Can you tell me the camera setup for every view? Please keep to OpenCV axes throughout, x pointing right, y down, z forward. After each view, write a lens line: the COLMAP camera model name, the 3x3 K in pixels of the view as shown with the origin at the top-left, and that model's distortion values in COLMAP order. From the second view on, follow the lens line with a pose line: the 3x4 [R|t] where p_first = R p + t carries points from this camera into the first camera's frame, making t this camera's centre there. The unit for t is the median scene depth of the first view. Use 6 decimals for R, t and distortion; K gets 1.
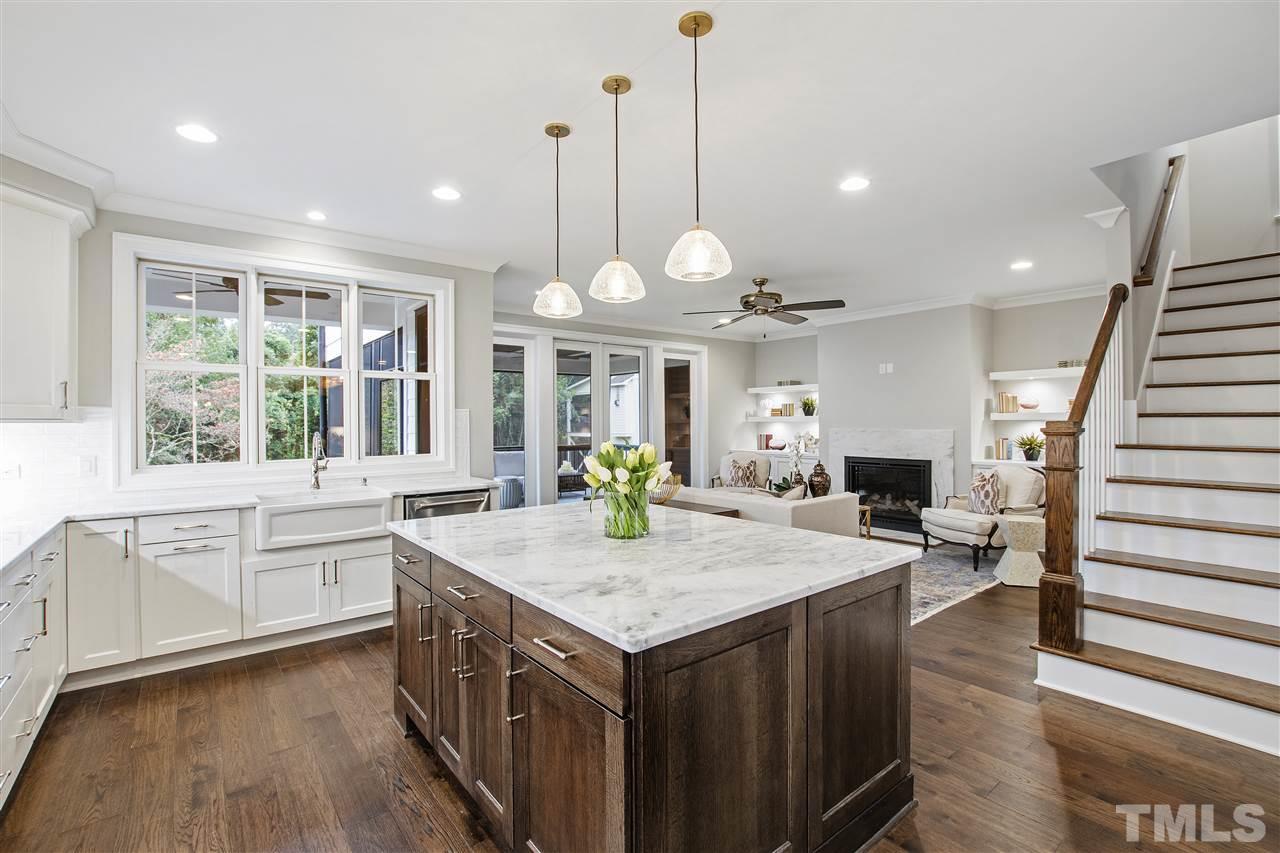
lens RADIAL K [[570.3, 0, 637.3], [0, 570.3, 424.3], [0, 0, 1]] dist [-0.023635, -0.000066]
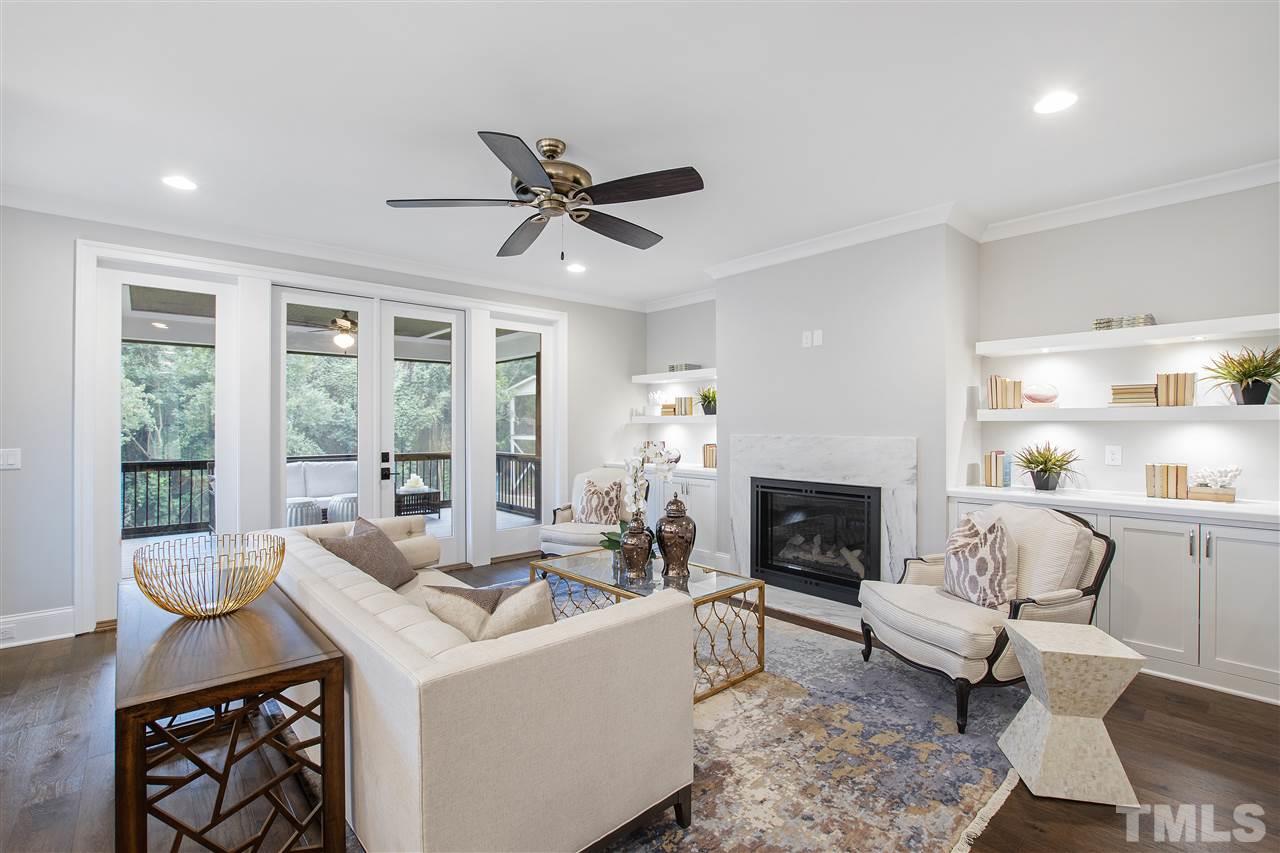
lens RADIAL K [[570.3, 0, 635.4], [0, 570.3, 424.6], [0, 0, 1]] dist [-0.023635, -0.000066]
pose [[0.998557, 0.005712, 0.053404, 0.228301], [-0.005475, 0.999974, -0.004588, 0.000752], [-0.053429, 0.004289, 0.998562, 0.415317]]
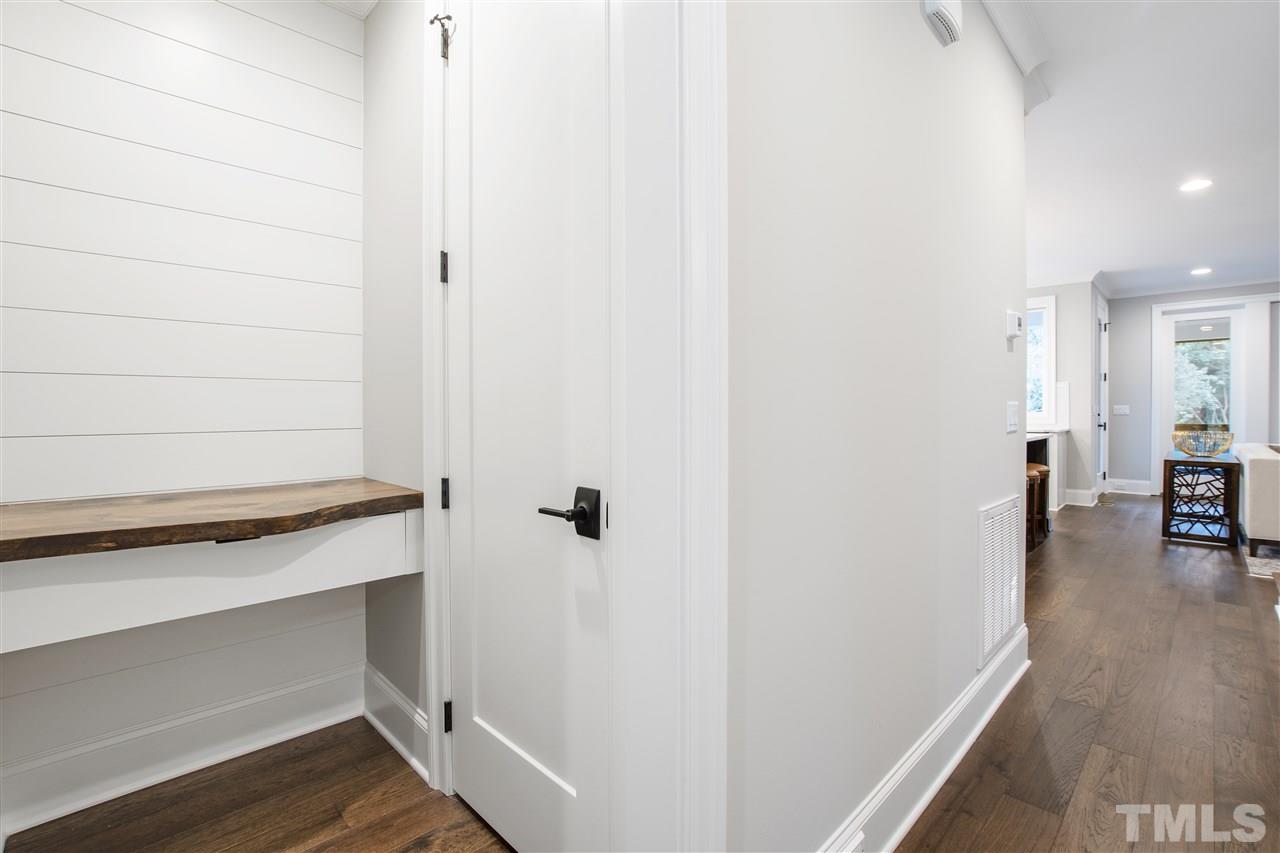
lens RADIAL K [[570.3, 0, 641.1], [0, 570.3, 420.0], [0, 0, 1]] dist [-0.023635, -0.000066]
pose [[0.101991, 0.018905, -0.994606, 0.738784], [0.002122, 0.999813, 0.019222, 0.029186], [0.994783, -0.004071, 0.101932, -0.165117]]
